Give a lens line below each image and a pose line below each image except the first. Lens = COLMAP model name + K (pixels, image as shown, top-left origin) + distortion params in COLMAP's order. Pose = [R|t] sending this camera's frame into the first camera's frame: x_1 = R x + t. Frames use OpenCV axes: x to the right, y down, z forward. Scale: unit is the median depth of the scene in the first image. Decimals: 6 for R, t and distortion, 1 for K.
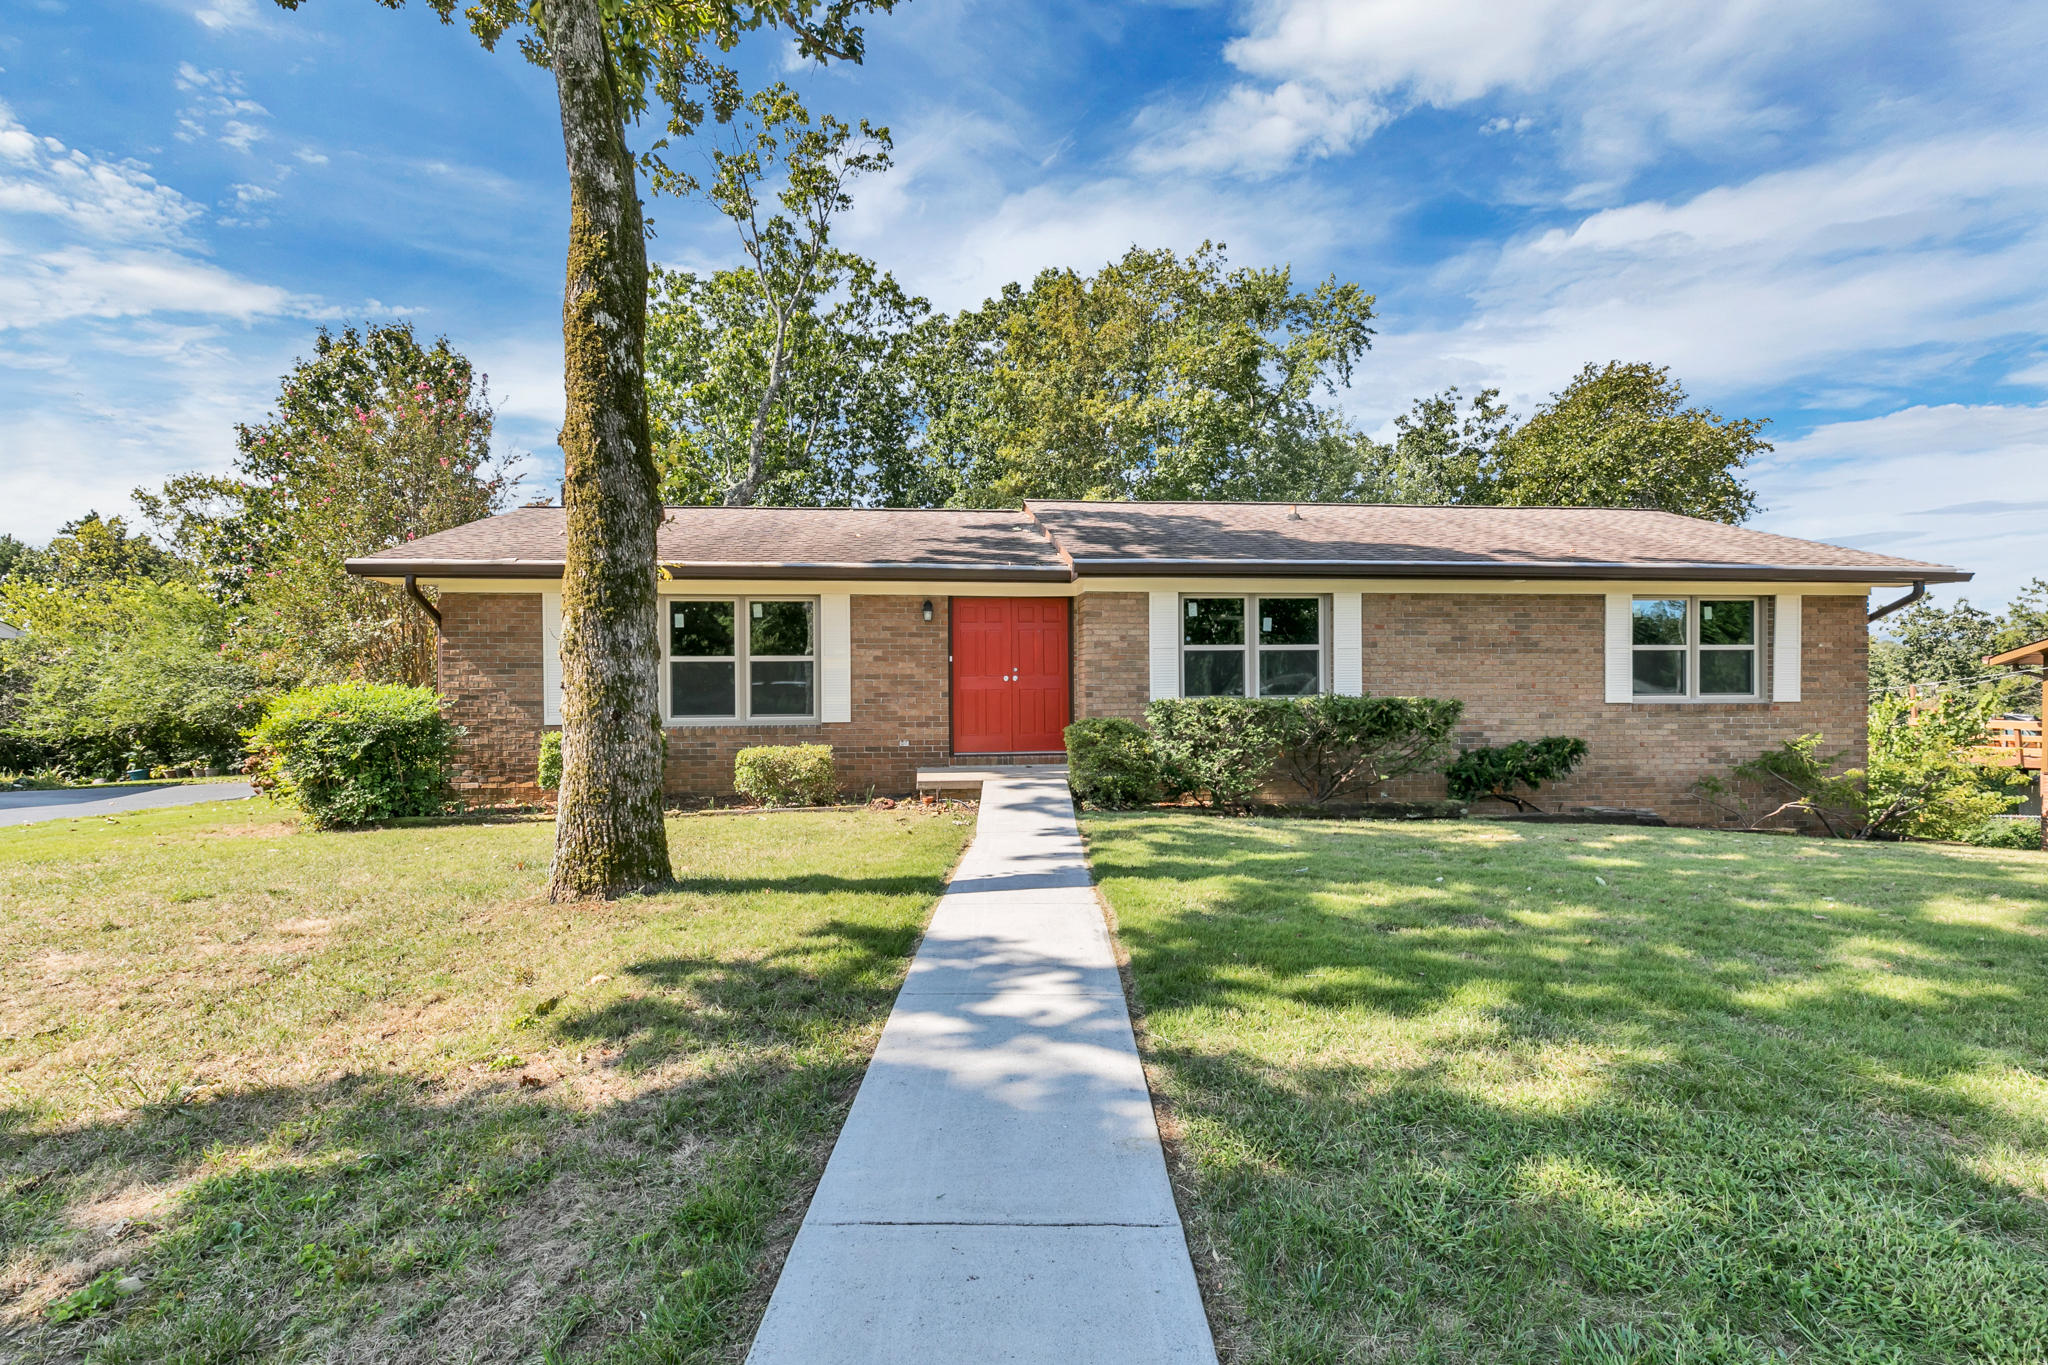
lens RADIAL K [[965.1, 0, 965.0], [0, 965.1, 670.8], [0, 0, 1]] dist [-0.004485, -0.000417]
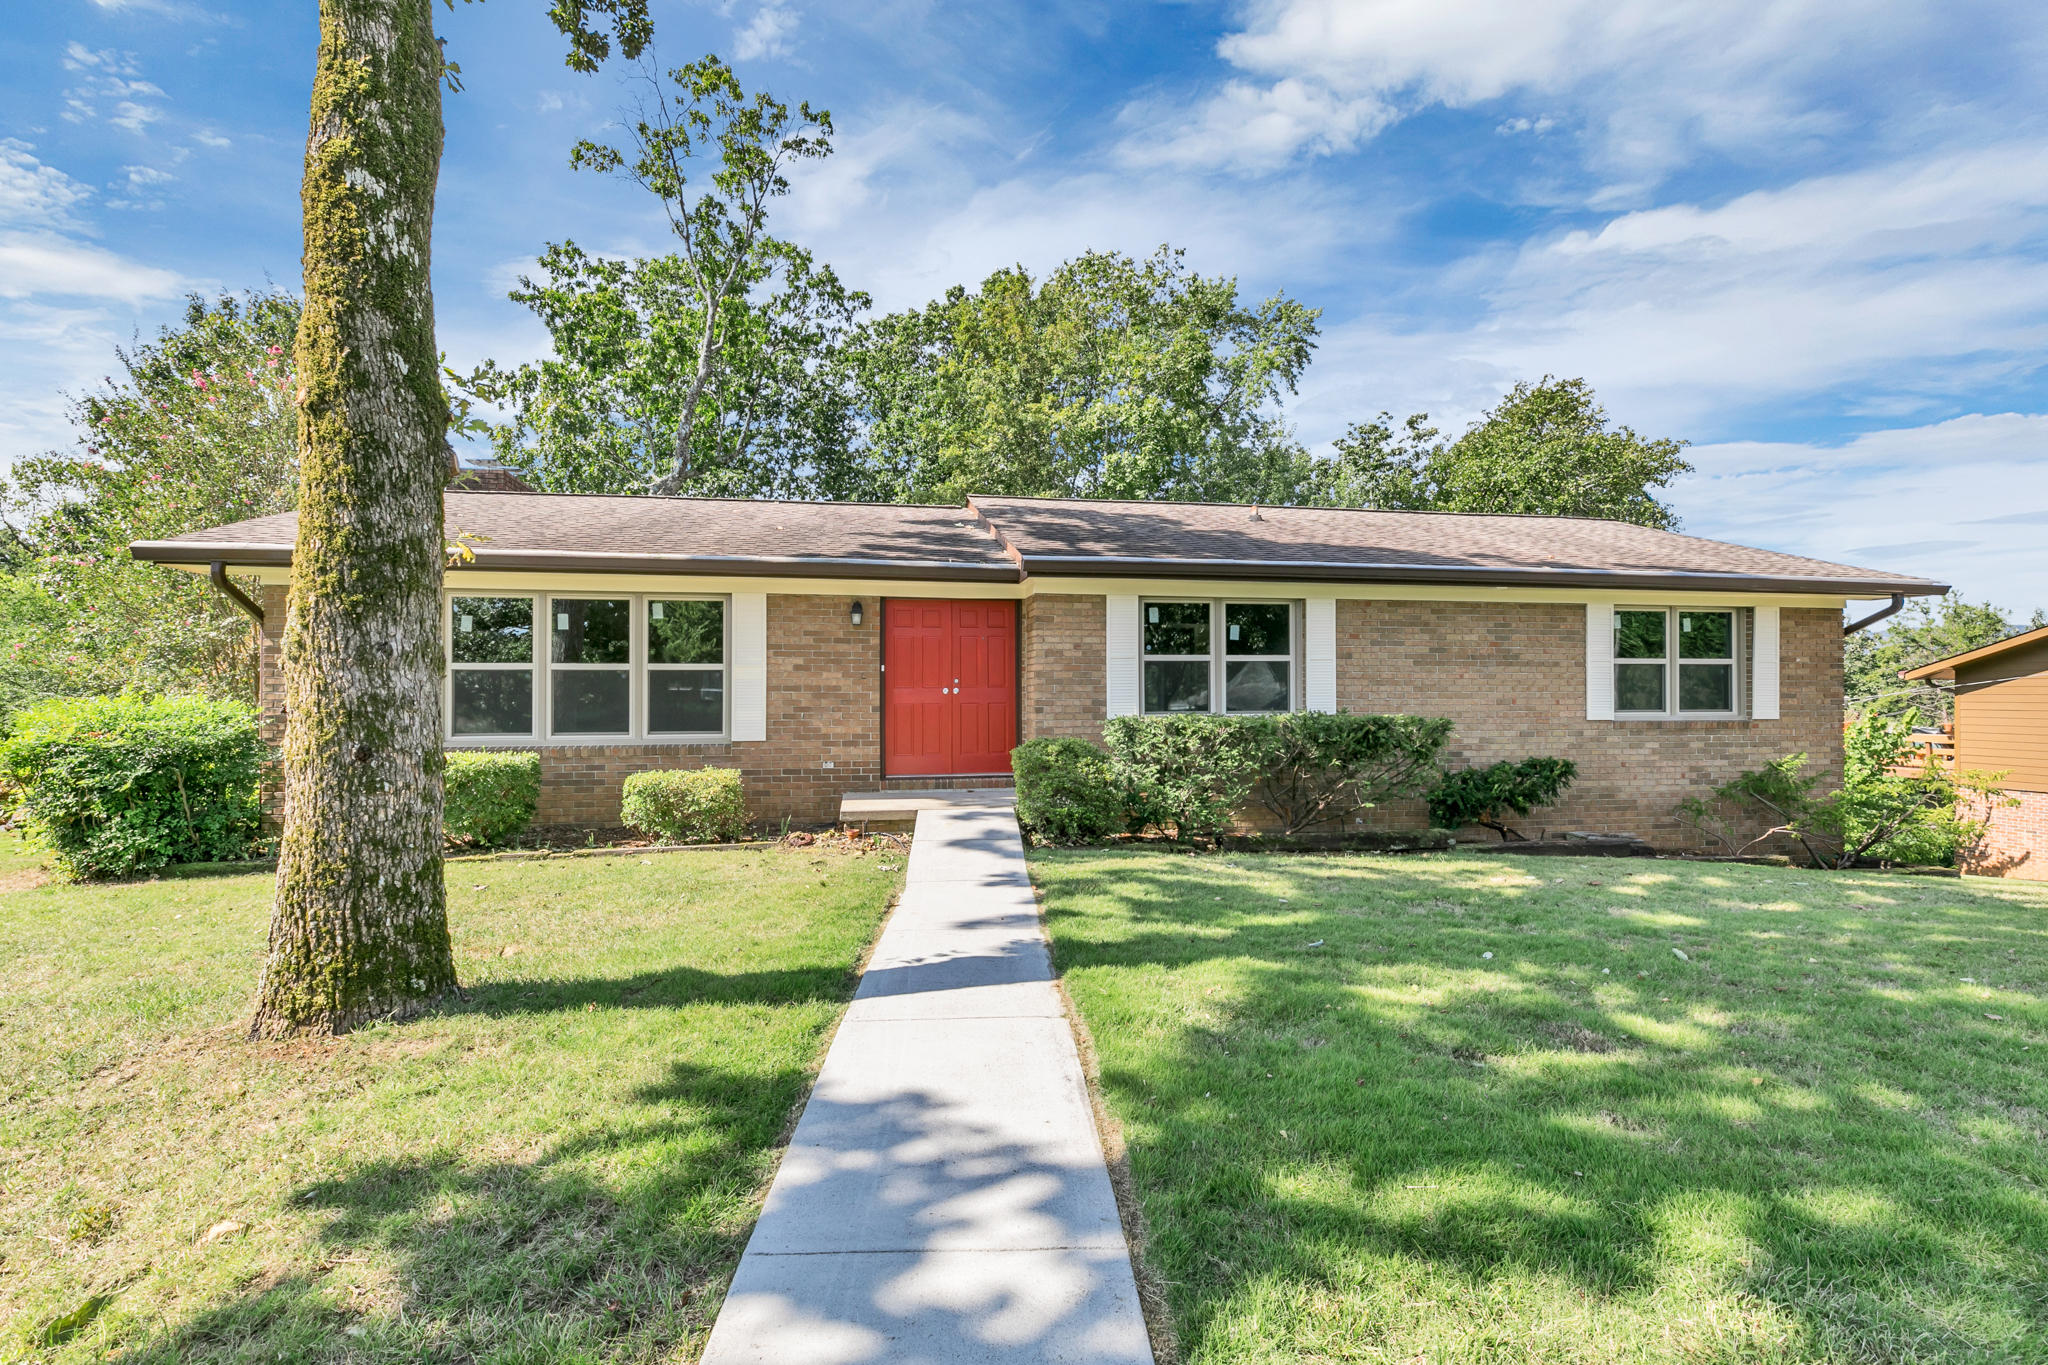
lens RADIAL K [[949.2, 0, 987.5], [0, 949.2, 659.2], [0, 0, 1]] dist [-0.001531, -0.000354]
pose [[0.996568, 0.007334, 0.082447, 0.008935], [-0.005726, 0.999789, -0.019715, -0.004319], [-0.082574, 0.019175, 0.996400, 0.132744]]
